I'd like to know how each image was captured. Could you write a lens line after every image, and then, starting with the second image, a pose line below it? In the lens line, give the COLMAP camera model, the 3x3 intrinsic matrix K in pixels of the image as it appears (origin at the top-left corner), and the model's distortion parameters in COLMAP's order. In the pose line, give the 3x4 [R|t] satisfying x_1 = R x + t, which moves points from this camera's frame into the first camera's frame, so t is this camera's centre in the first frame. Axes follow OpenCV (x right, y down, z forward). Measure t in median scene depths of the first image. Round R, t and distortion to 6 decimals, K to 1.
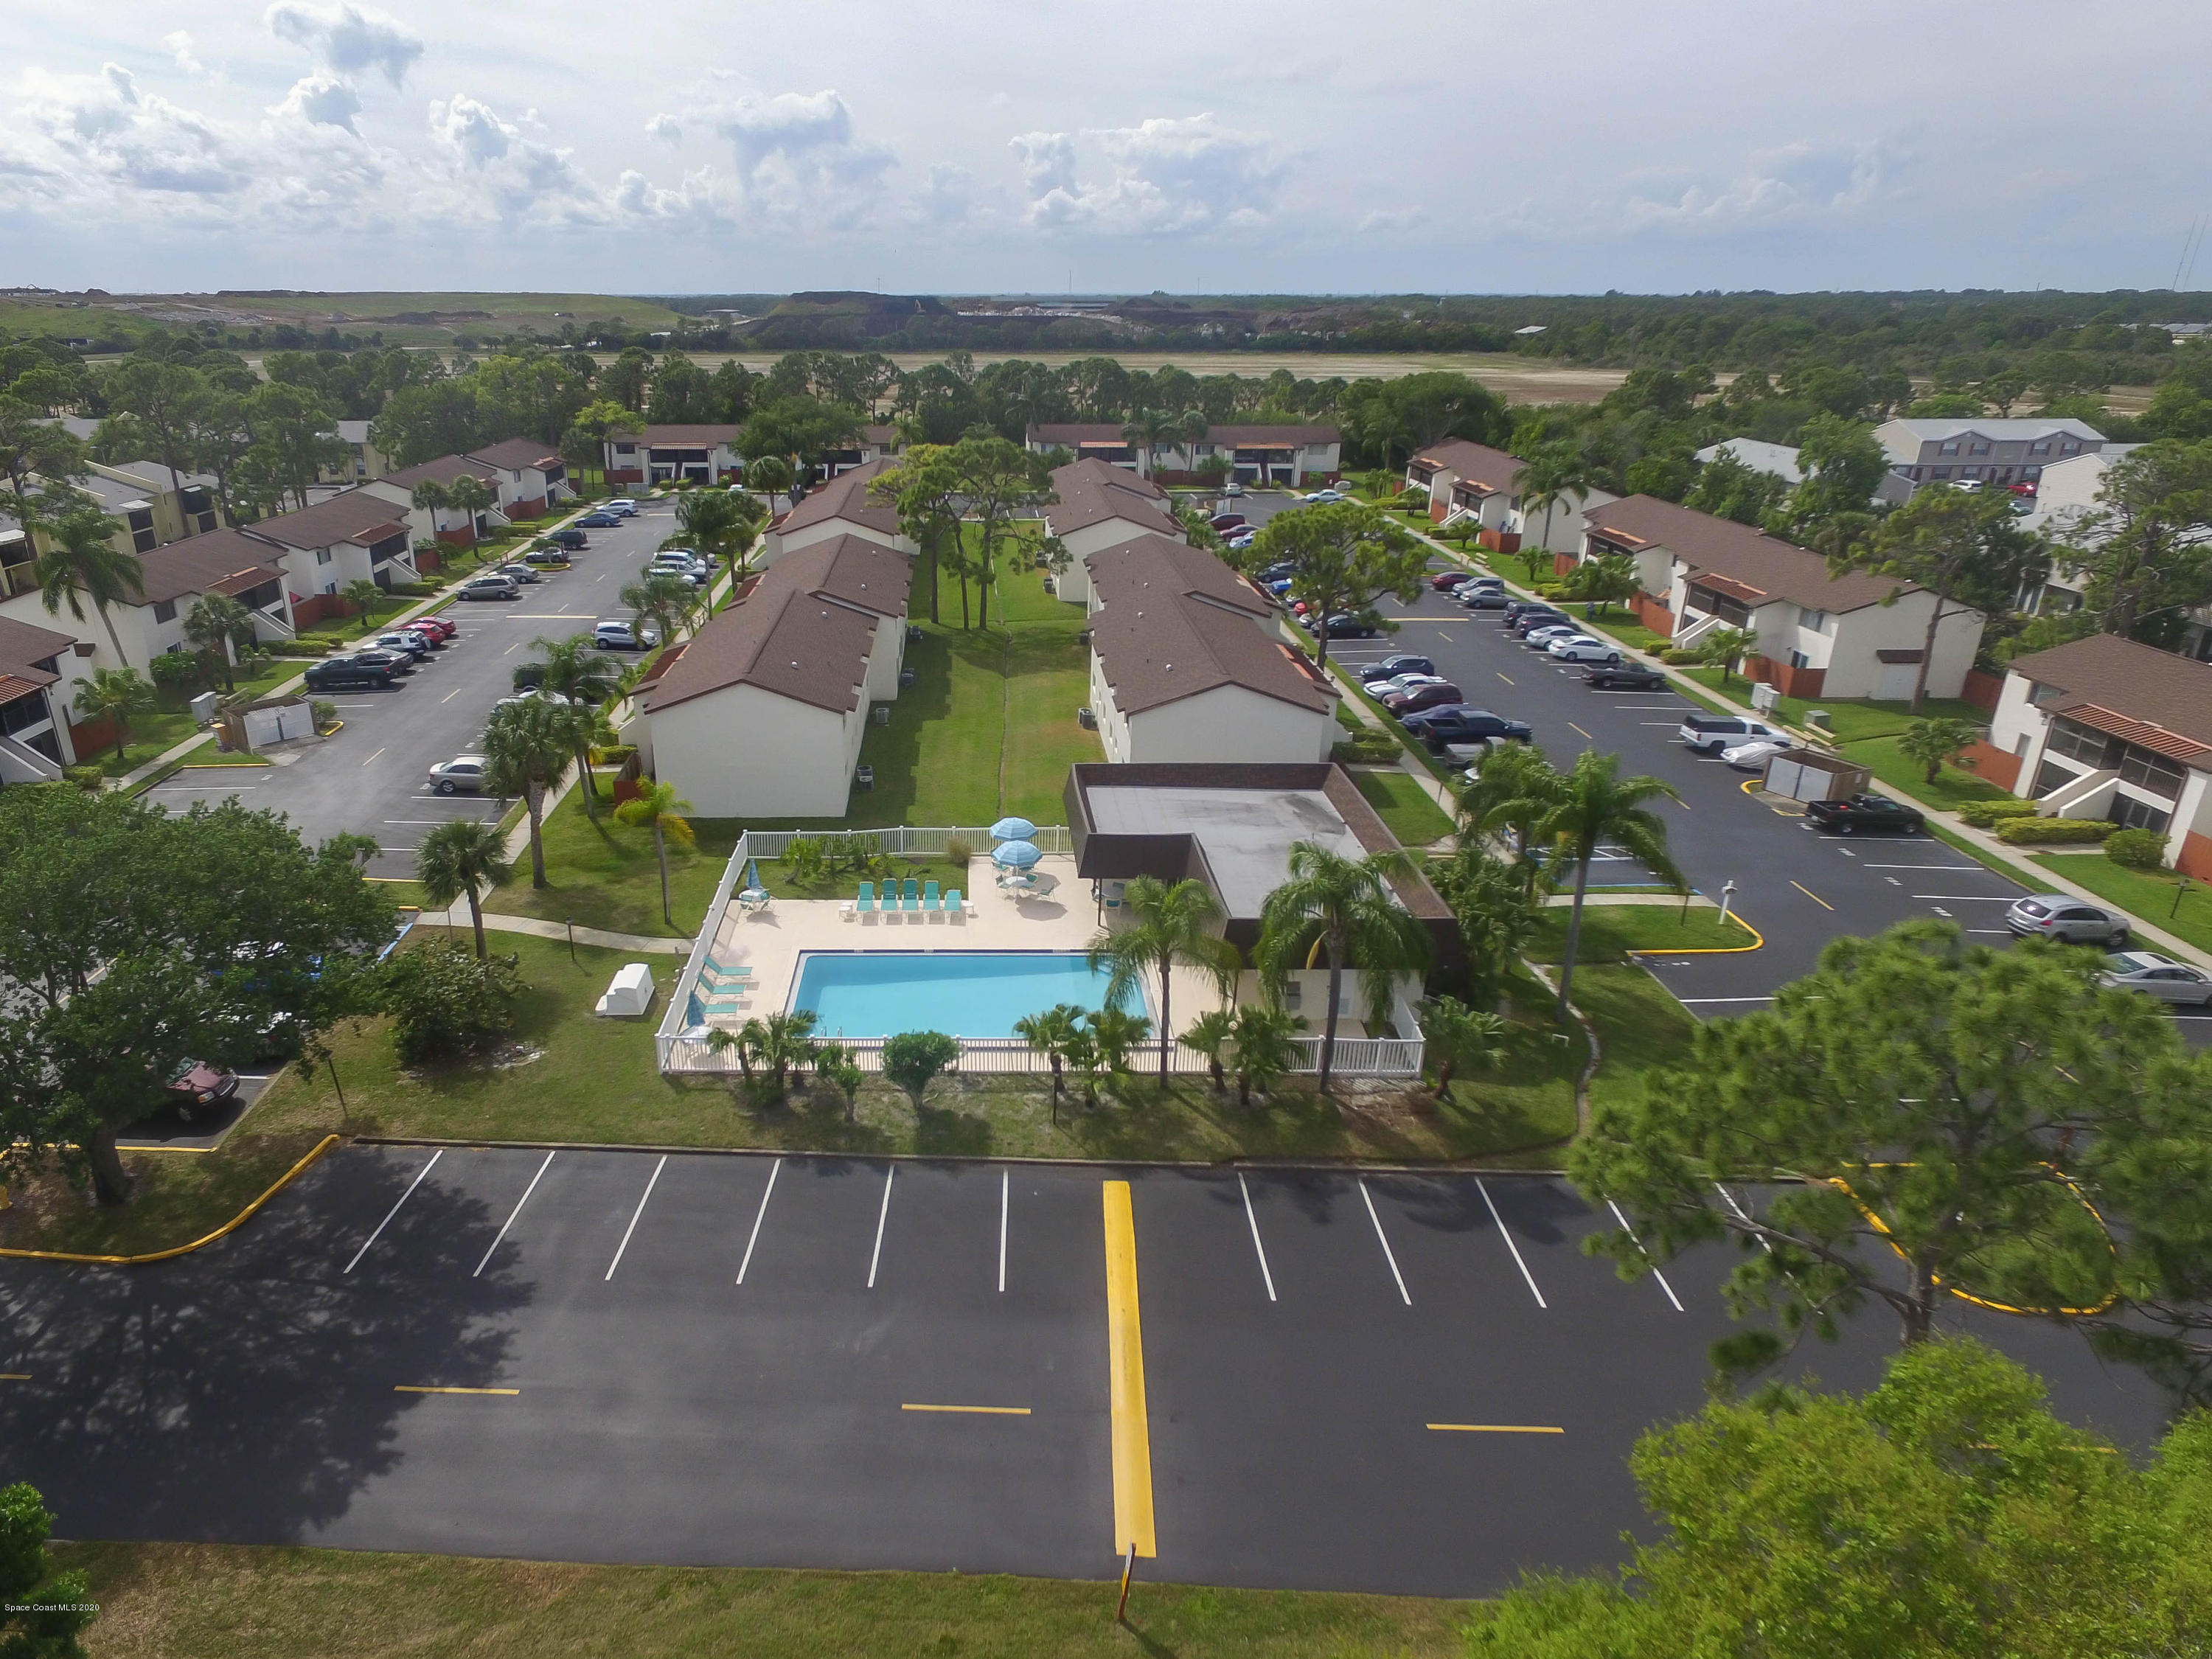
lens RADIAL K [[1281.3, 0, 1106.0], [0, 1281.3, 829.5], [0, 0, 1]] dist [0.002223, 0.001580]
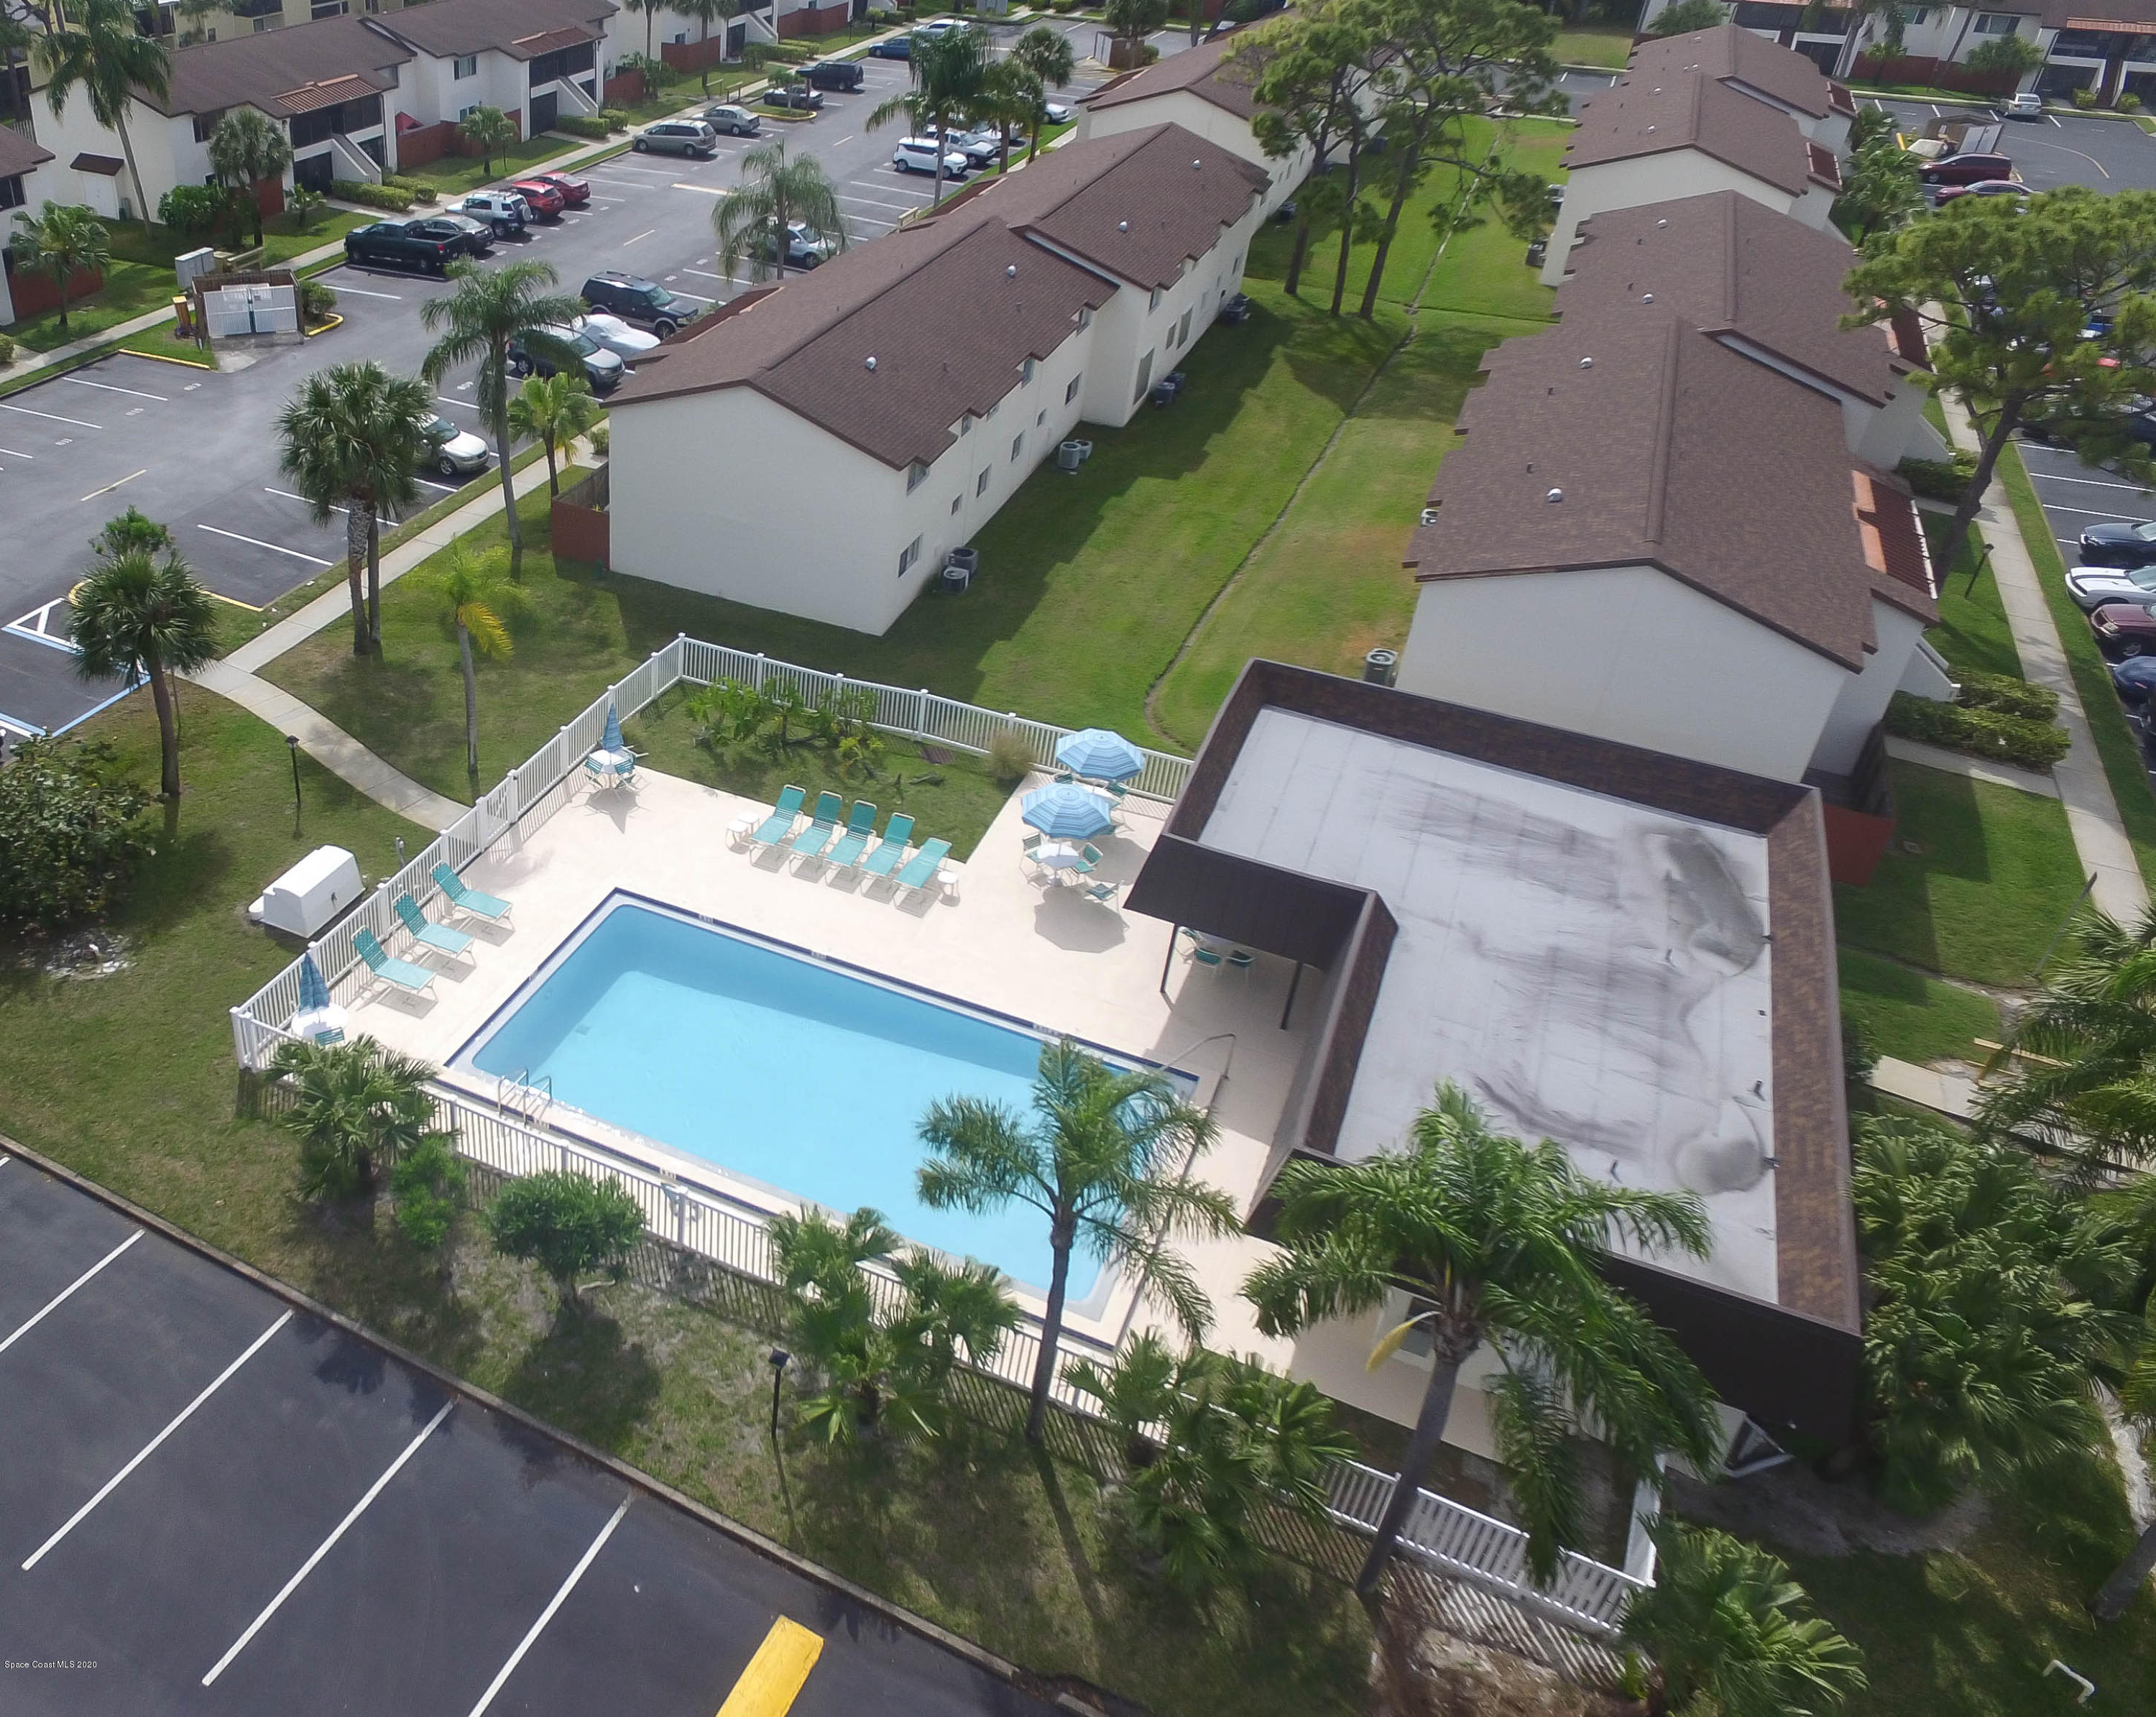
lens RADIAL K [[1853.7, 0, 616.5], [0, 1853.7, 857.6], [0, 0, 1]] dist [-0.008439, 0.012977]
pose [[0.866521, 0.284588, -0.410062, 0.057877], [-0.213872, 0.953992, 0.210139, -0.053577], [0.450999, -0.094389, 0.887519, 0.137601]]
